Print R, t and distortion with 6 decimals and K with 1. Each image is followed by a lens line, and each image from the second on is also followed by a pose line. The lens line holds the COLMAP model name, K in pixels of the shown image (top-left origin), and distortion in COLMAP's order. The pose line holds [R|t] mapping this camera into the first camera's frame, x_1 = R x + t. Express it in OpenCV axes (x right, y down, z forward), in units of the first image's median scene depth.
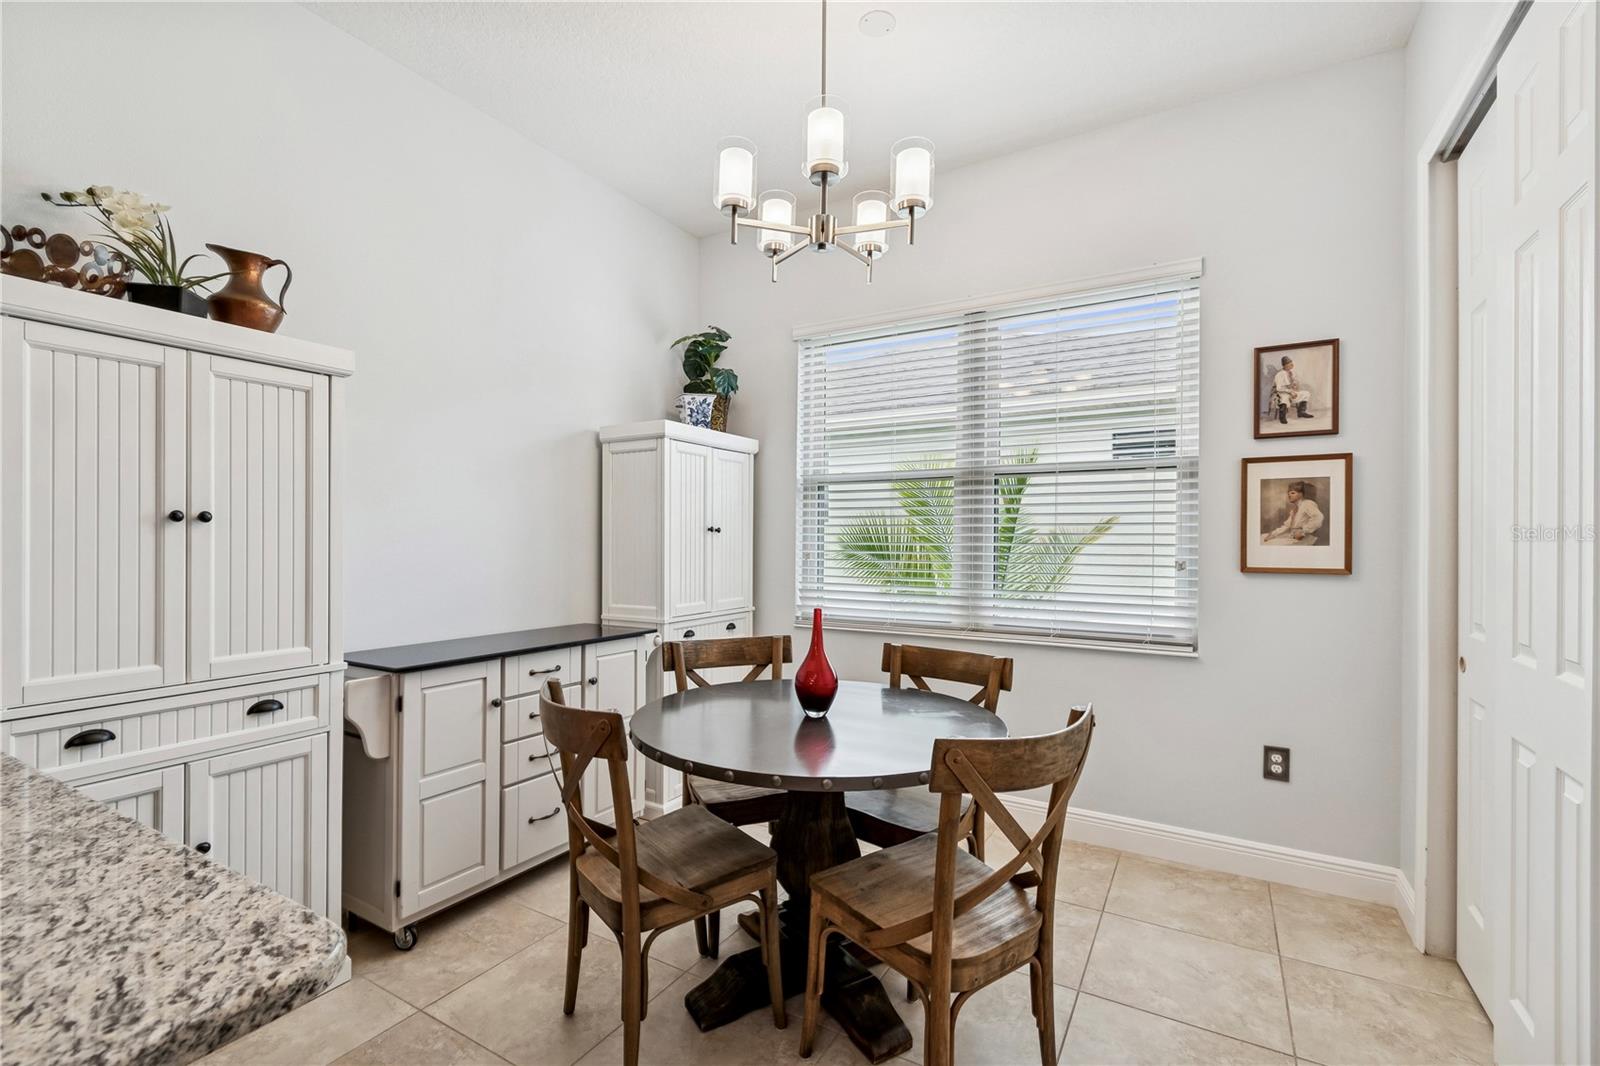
lens RADIAL K [[725.5, 0, 772.4], [0, 725.5, 540.9], [0, 0, 1]] dist [0.013146, -0.006193]
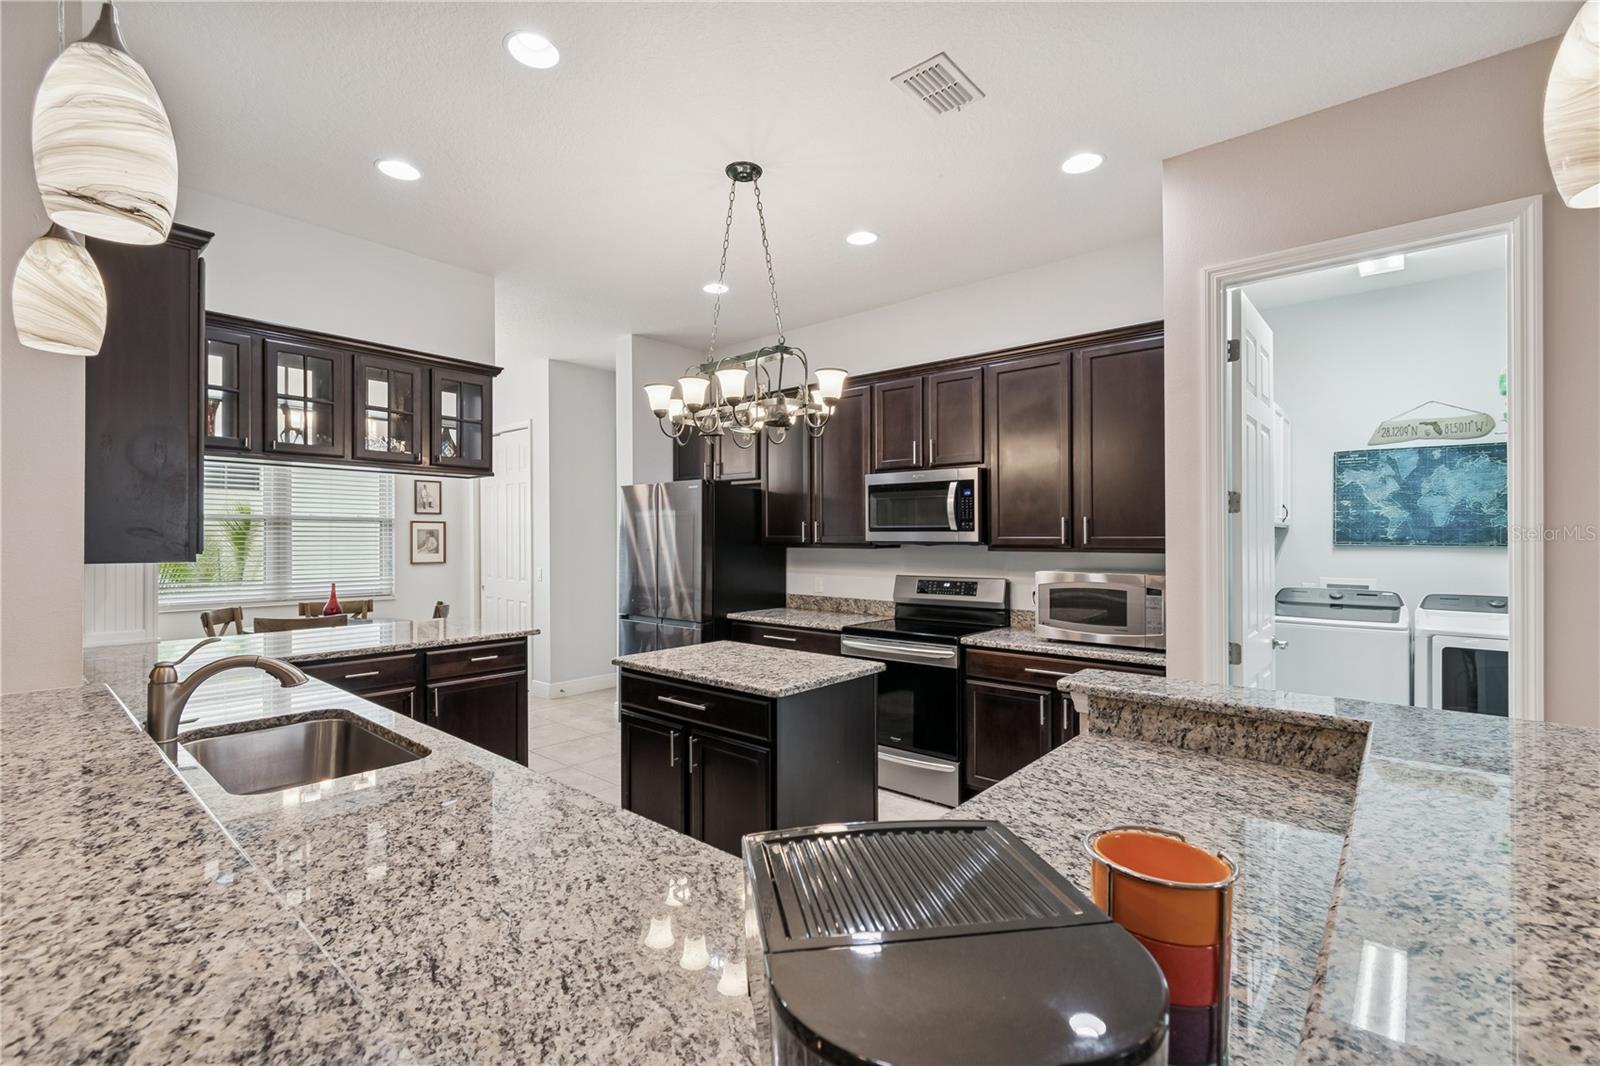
lens RADIAL K [[725.5, 0, 794.6], [0, 725.5, 528.7], [0, 0, 1]] dist [0.013146, -0.006193]
pose [[0.164900, 0.008746, 0.986272, -1.749640], [0.003626, 0.999949, -0.009474, -0.055914], [-0.986304, 0.005138, 0.164860, -0.817099]]
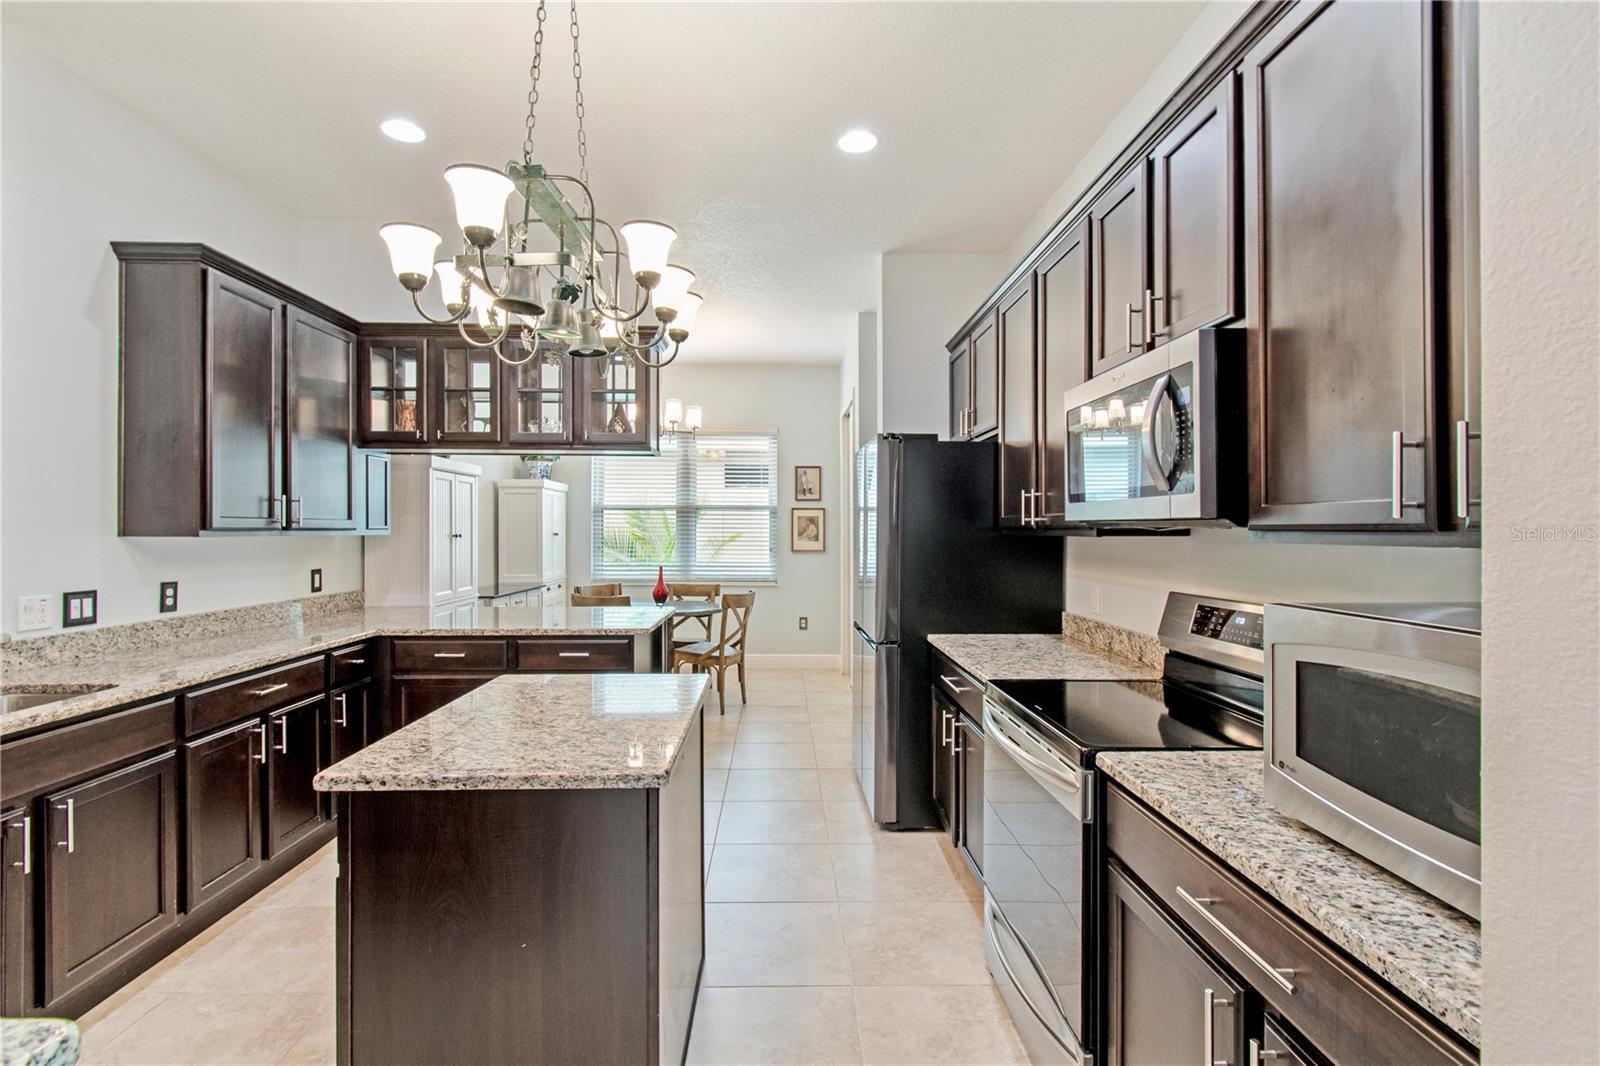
lens RADIAL K [[759.4, 0, 794.9], [0, 759.4, 543.6], [0, 0, 1]] dist [-0.002000, -0.000687]
pose [[0.842187, -0.010256, 0.539088, -0.806972], [0.001672, 0.999864, 0.016411, -0.030106], [-0.539183, -0.012920, 0.842090, -1.287850]]
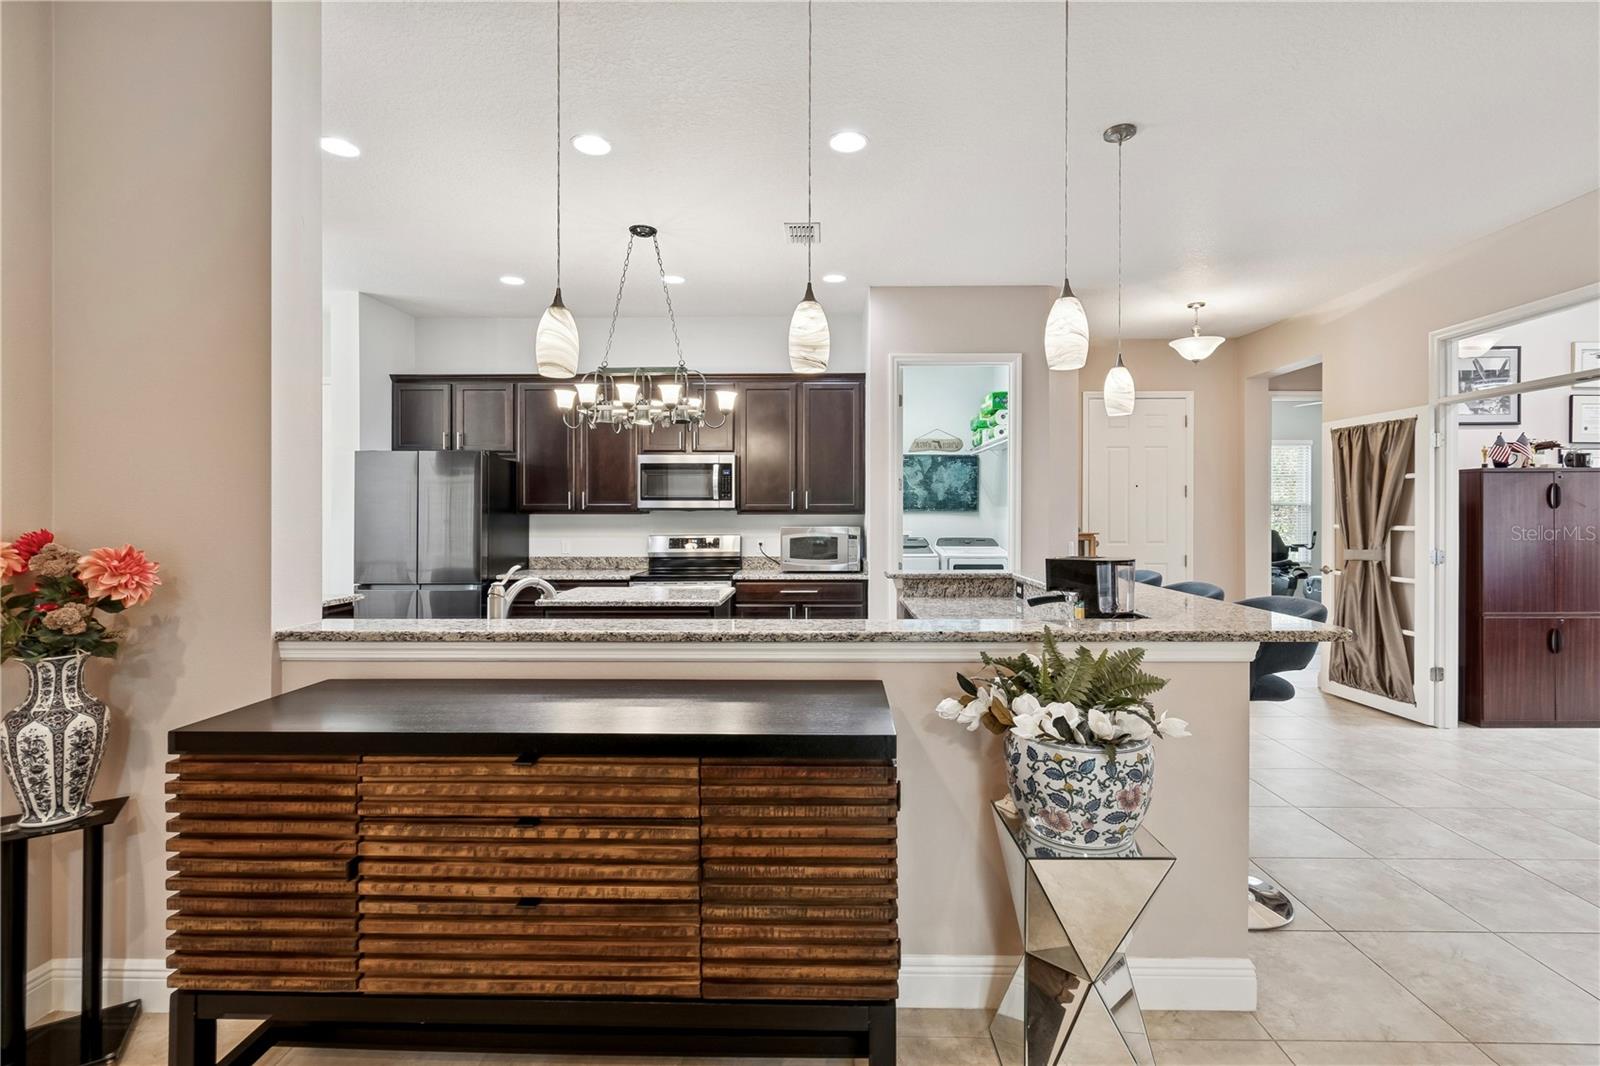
lens RADIAL K [[725.5, 0, 829.9], [0, 725.5, 517.8], [0, 0, 1]] dist [0.013146, -0.006193]
pose [[-0.507248, -0.008098, 0.861762, -2.177691], [0.003604, 0.999927, 0.011518, -0.035583], [-0.861793, 0.008948, -0.507181, -0.102349]]
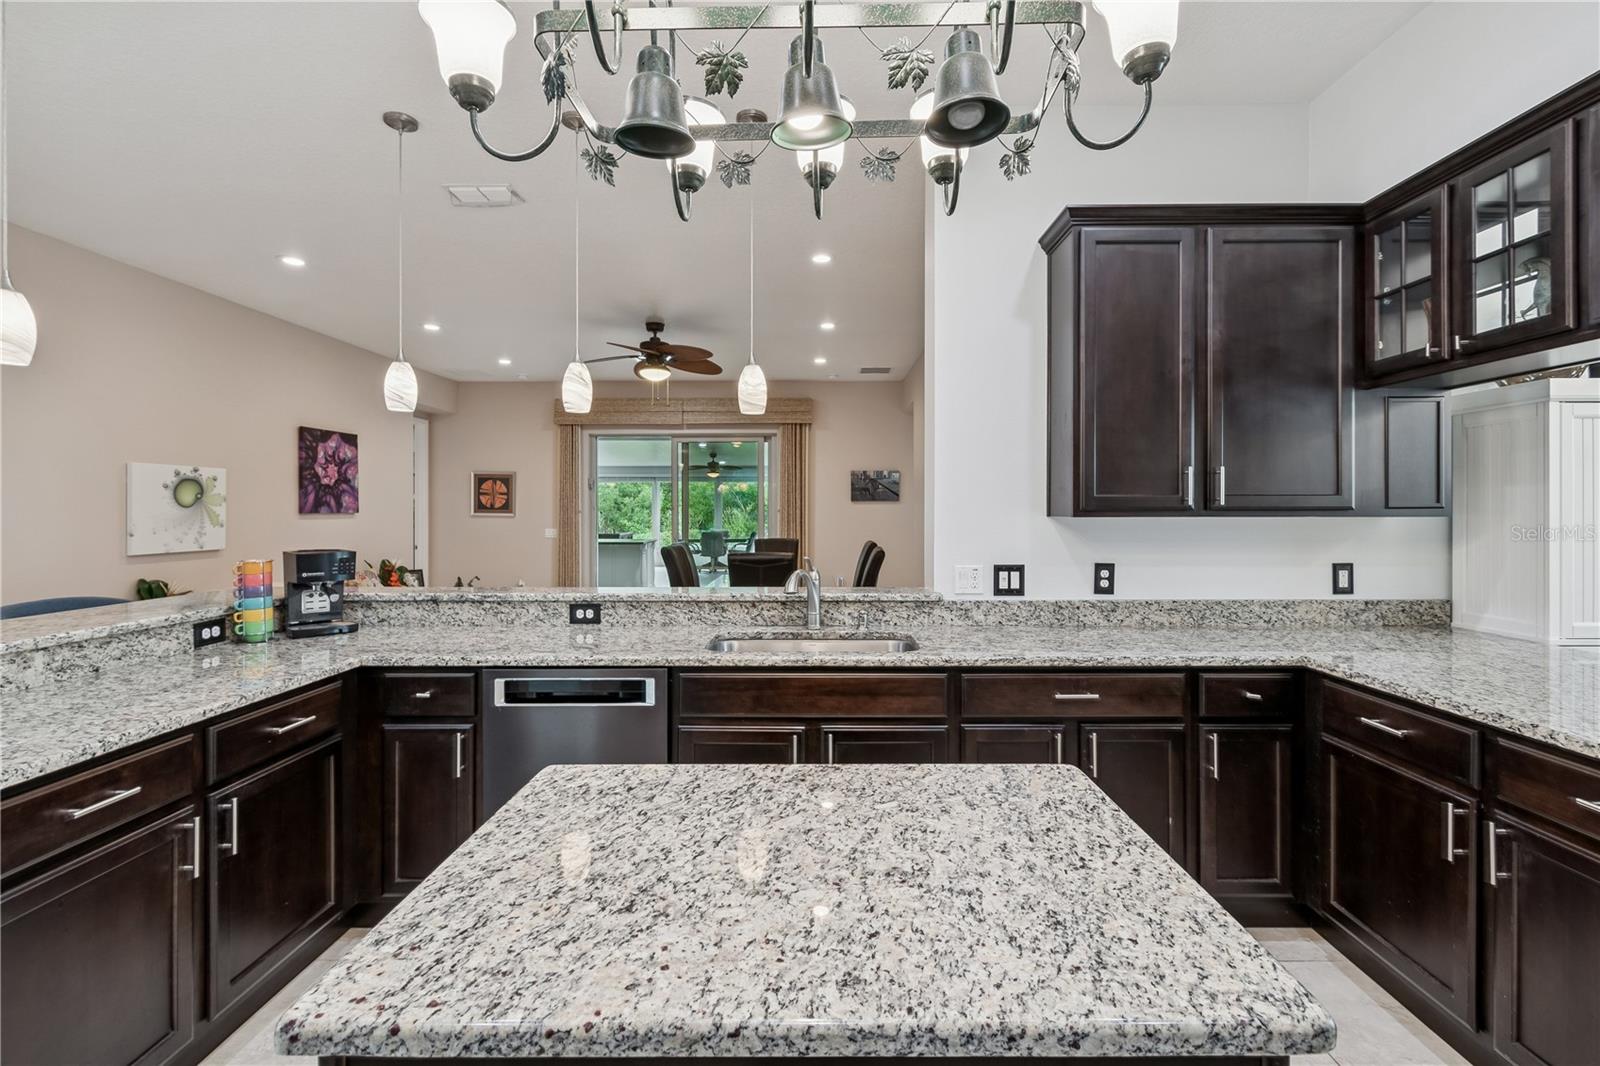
lens RADIAL K [[725.5, 0, 794.8], [0, 725.5, 516.8], [0, 0, 1]] dist [0.013146, -0.006193]
pose [[0.507130, 0.003661, -0.861862, -0.281060], [-0.001565, 0.999993, 0.003327, -0.026599], [0.861868, -0.000338, 0.507132, -0.739733]]
